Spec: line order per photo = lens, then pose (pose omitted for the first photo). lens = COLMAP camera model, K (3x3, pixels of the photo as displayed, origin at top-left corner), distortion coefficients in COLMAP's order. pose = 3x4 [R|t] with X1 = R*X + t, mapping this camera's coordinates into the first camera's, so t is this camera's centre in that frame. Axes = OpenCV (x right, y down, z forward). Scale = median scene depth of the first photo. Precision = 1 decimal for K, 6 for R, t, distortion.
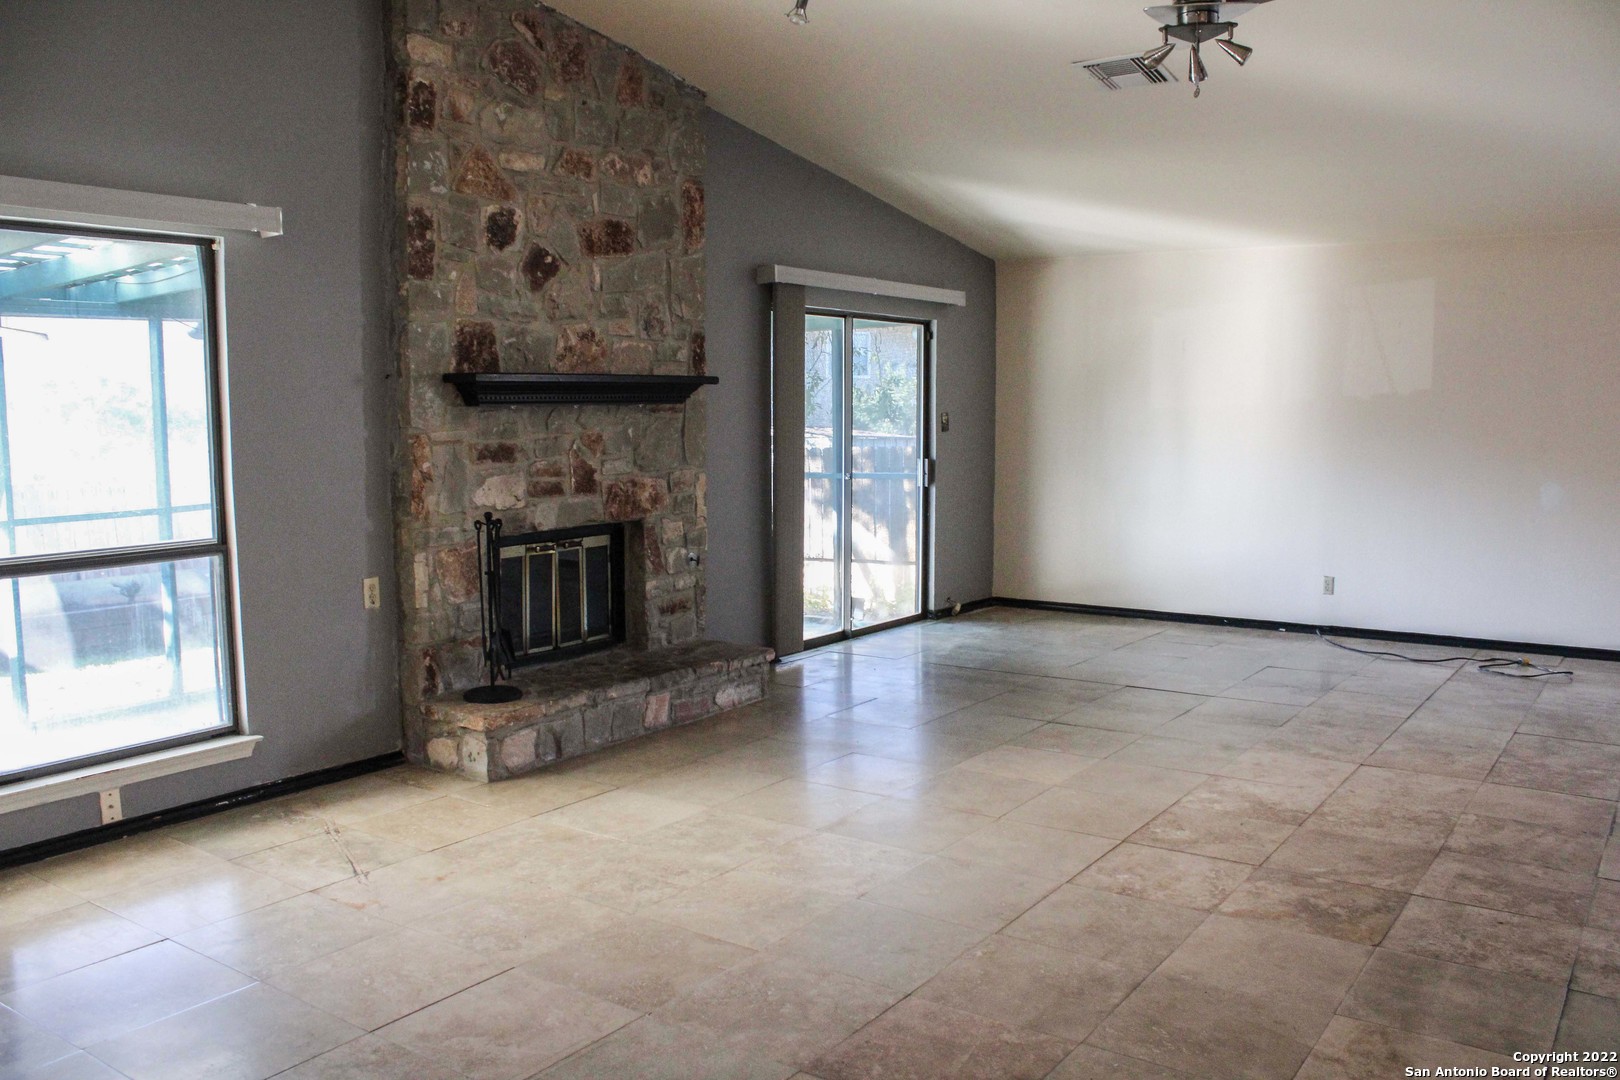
lens RADIAL K [[1341.8, 0, 810.0], [0, 1341.8, 540.0], [0, 0, 1]] dist [-0.167942, 0.151552]
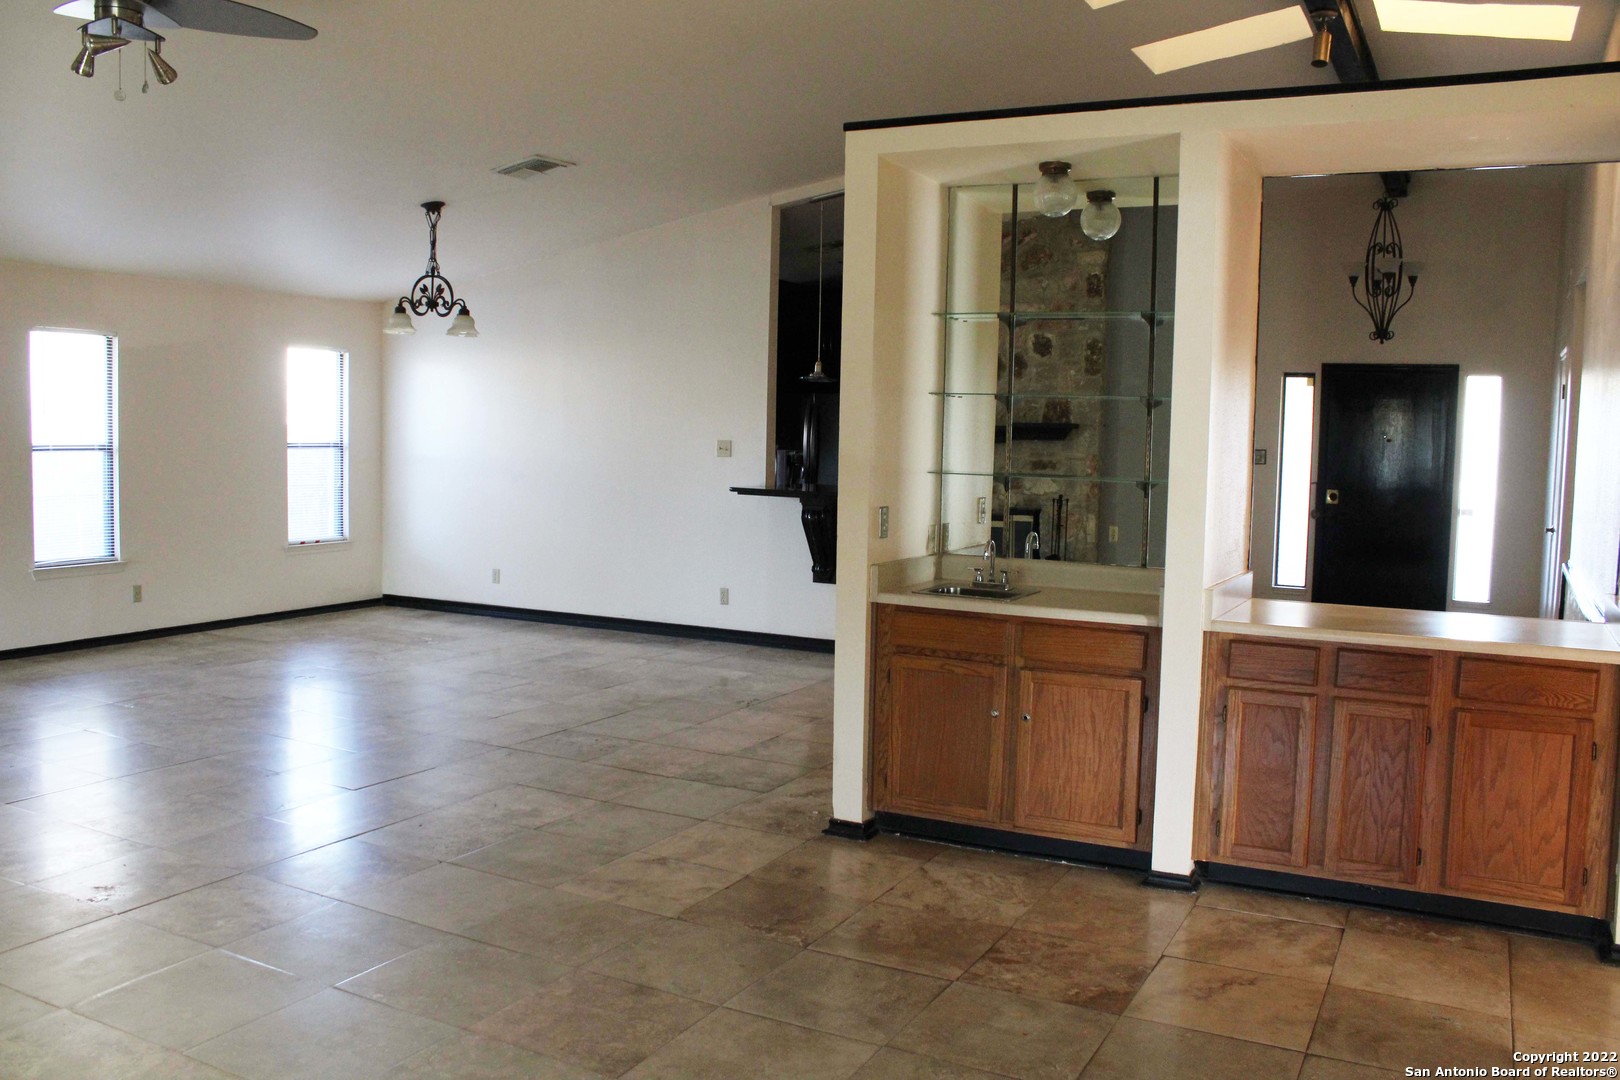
lens RADIAL K [[1341.8, 0, 810.0], [0, 1341.8, 540.0], [0, 0, 1]] dist [-0.167942, 0.151552]
pose [[-0.132809, -0.079495, 0.987949, -0.522724], [0.085243, 0.992169, 0.091294, -0.050067], [-0.987469, 0.096341, -0.124993, 0.484101]]
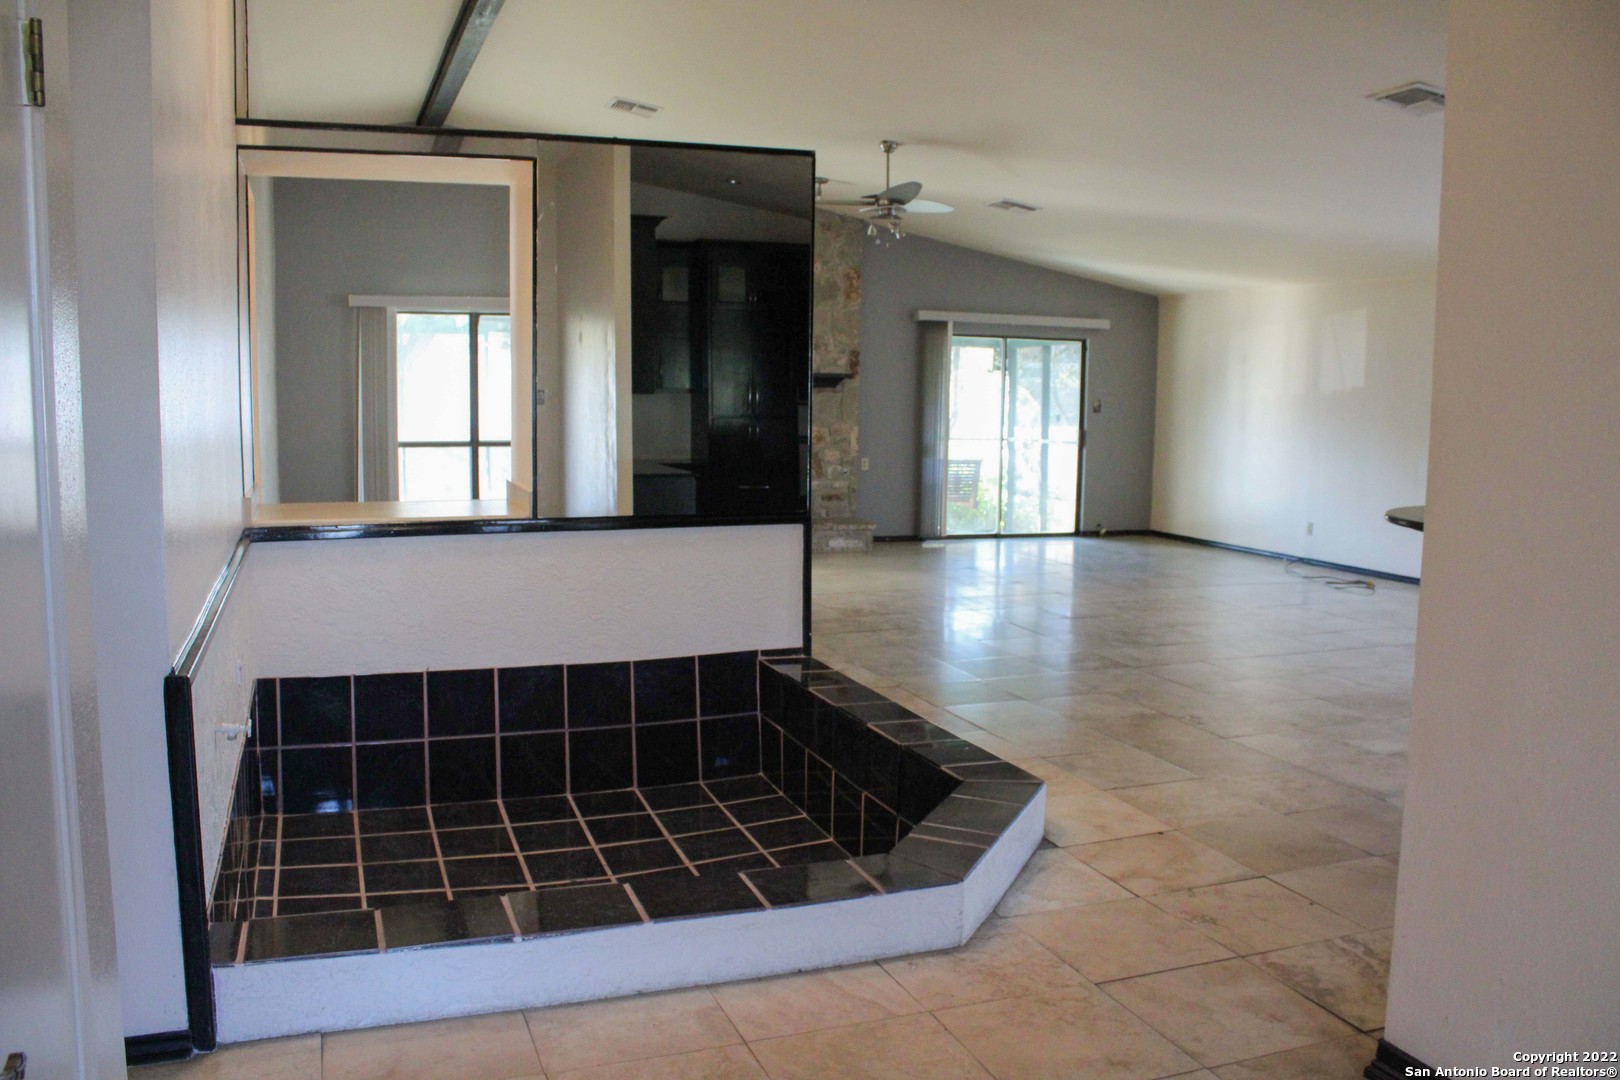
lens RADIAL K [[1341.8, 0, 810.0], [0, 1341.8, 540.0], [0, 0, 1]] dist [-0.167942, 0.151552]
pose [[0.828540, 0.080012, -0.554184, 1.075343], [-0.075719, 0.996657, 0.030691, 0.064282], [0.554786, 0.016534, 0.831829, -0.669214]]
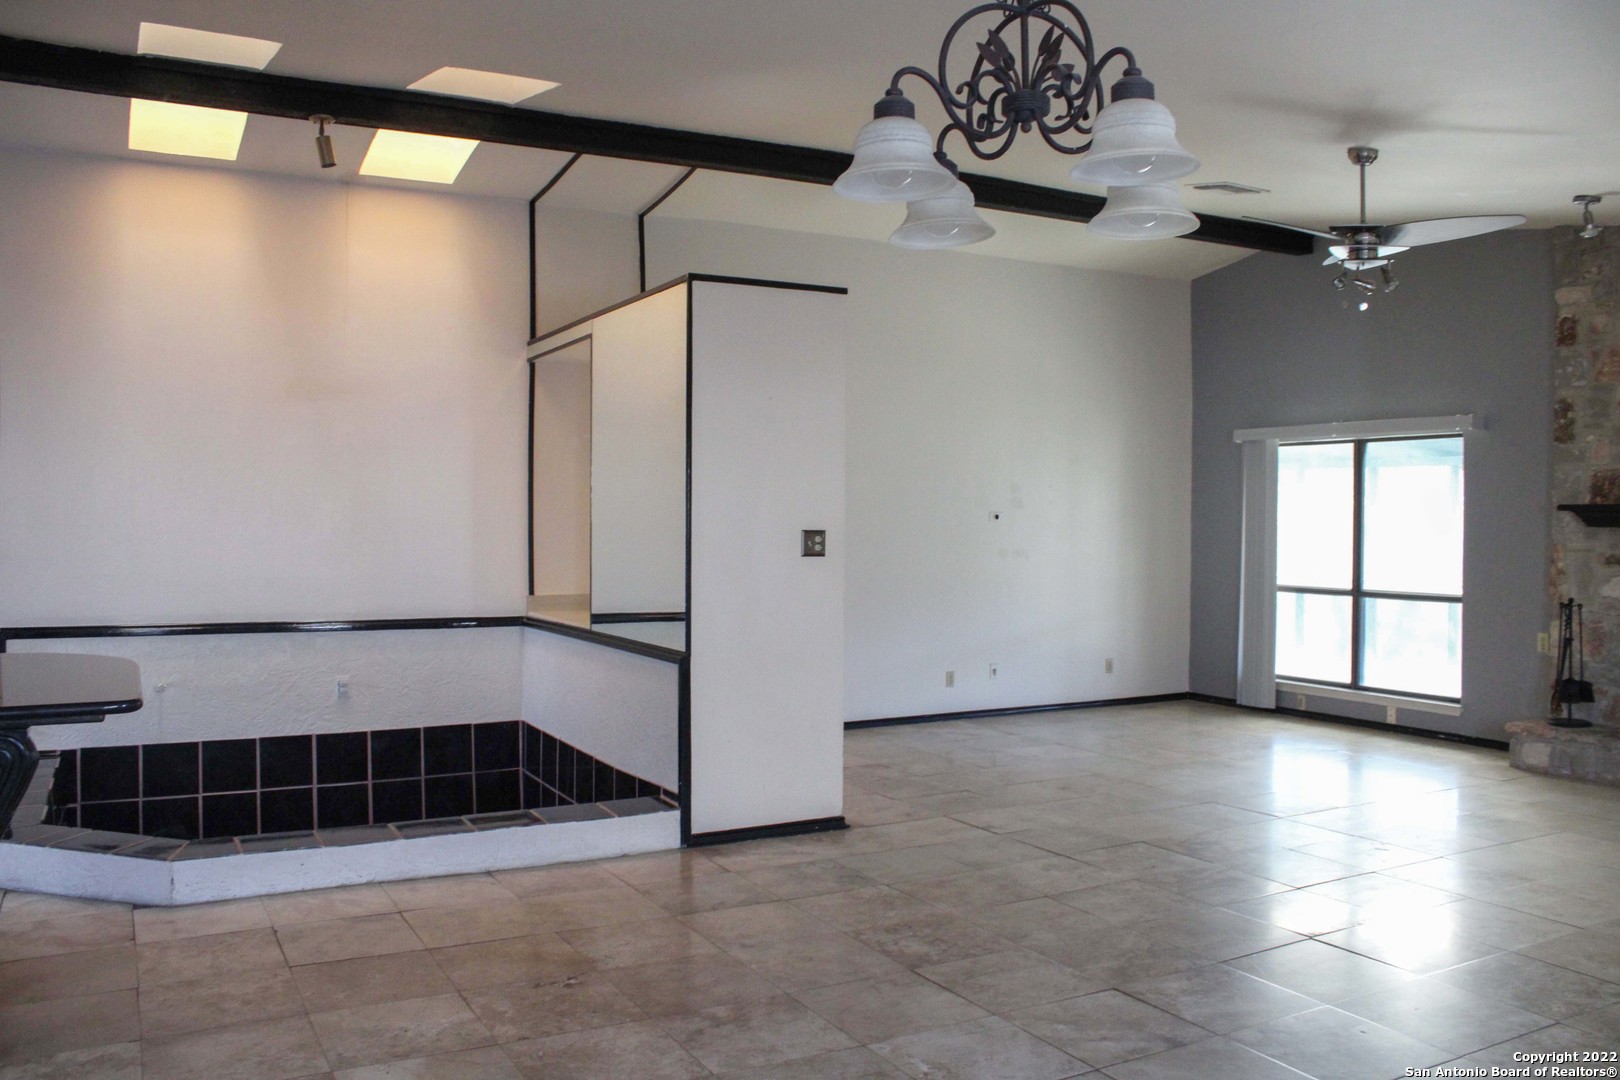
lens RADIAL K [[1332.8, 0, 800.1], [0, 1332.8, 542.8], [0, 0, 1]] dist [-0.167469, 0.136438]
pose [[-0.446034, 0.021155, -0.894766, 1.347211], [-0.097242, 0.992657, 0.071944, -0.096110], [0.889717, 0.119098, -0.440702, 0.814939]]
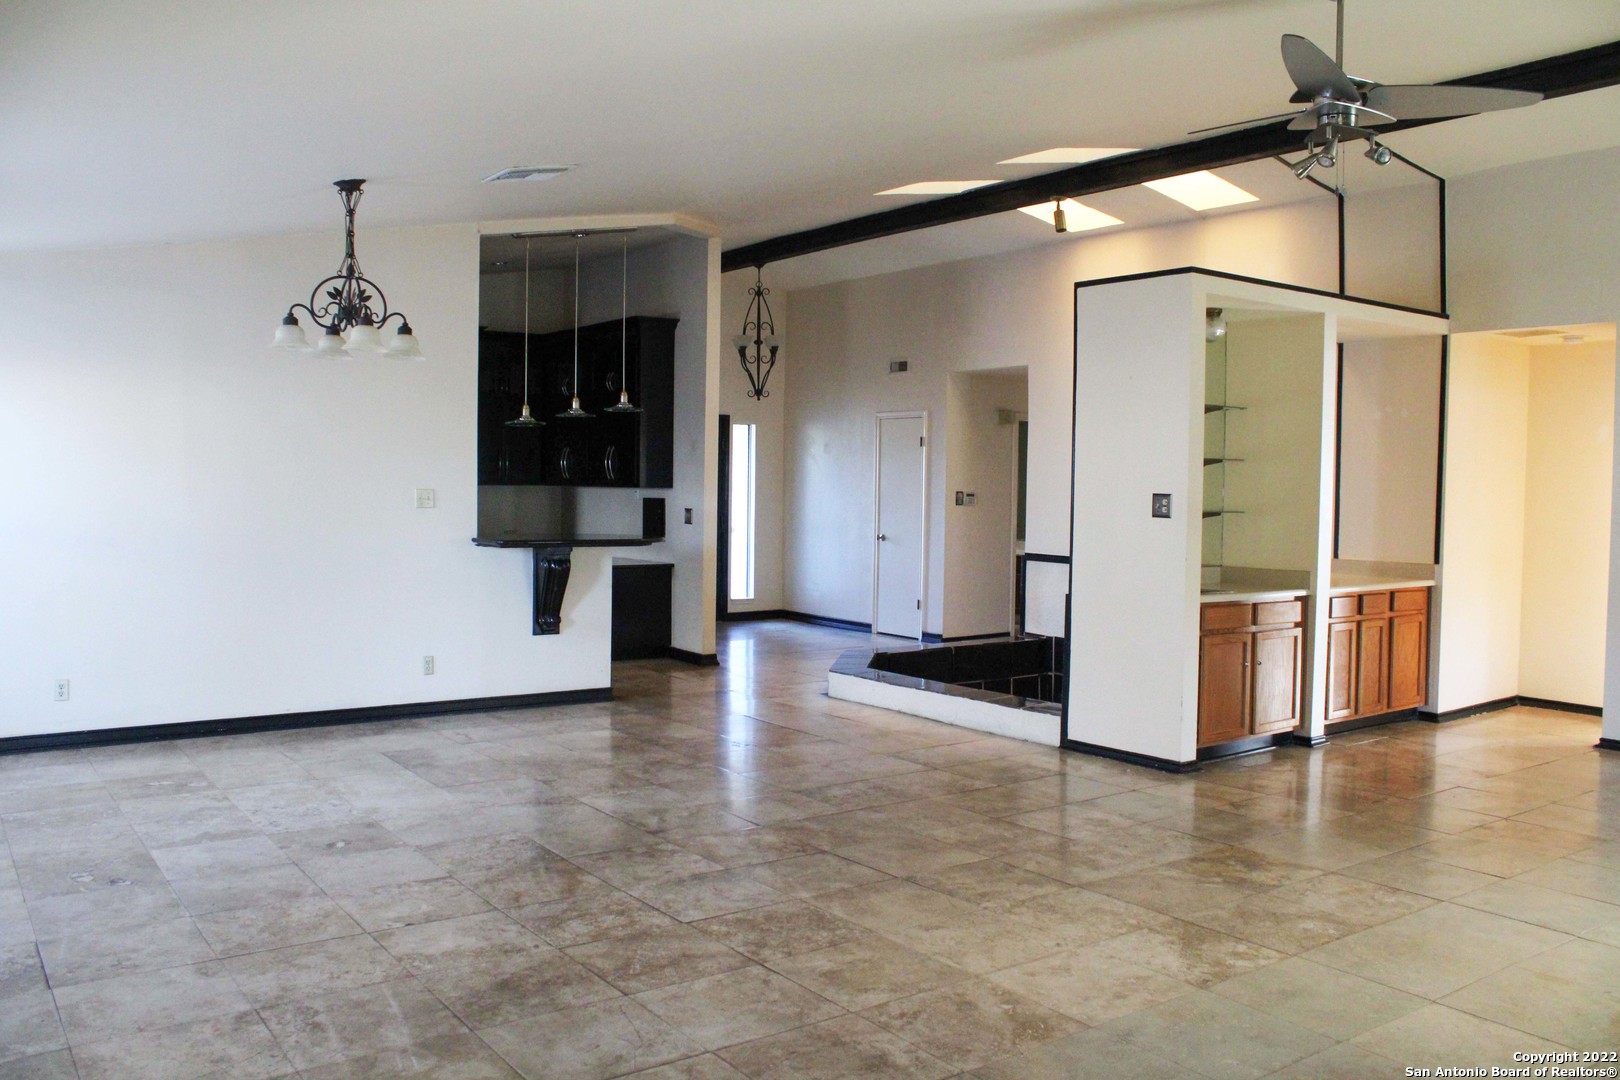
lens RADIAL K [[1341.8, 0, 810.0], [0, 1341.8, 540.0], [0, 0, 1]] dist [-0.167942, 0.151552]
pose [[-0.945087, -0.020189, 0.326195, 0.256605], [0.028486, 0.989203, 0.143756, -0.169387], [-0.325575, 0.145154, -0.934308, 1.578182]]
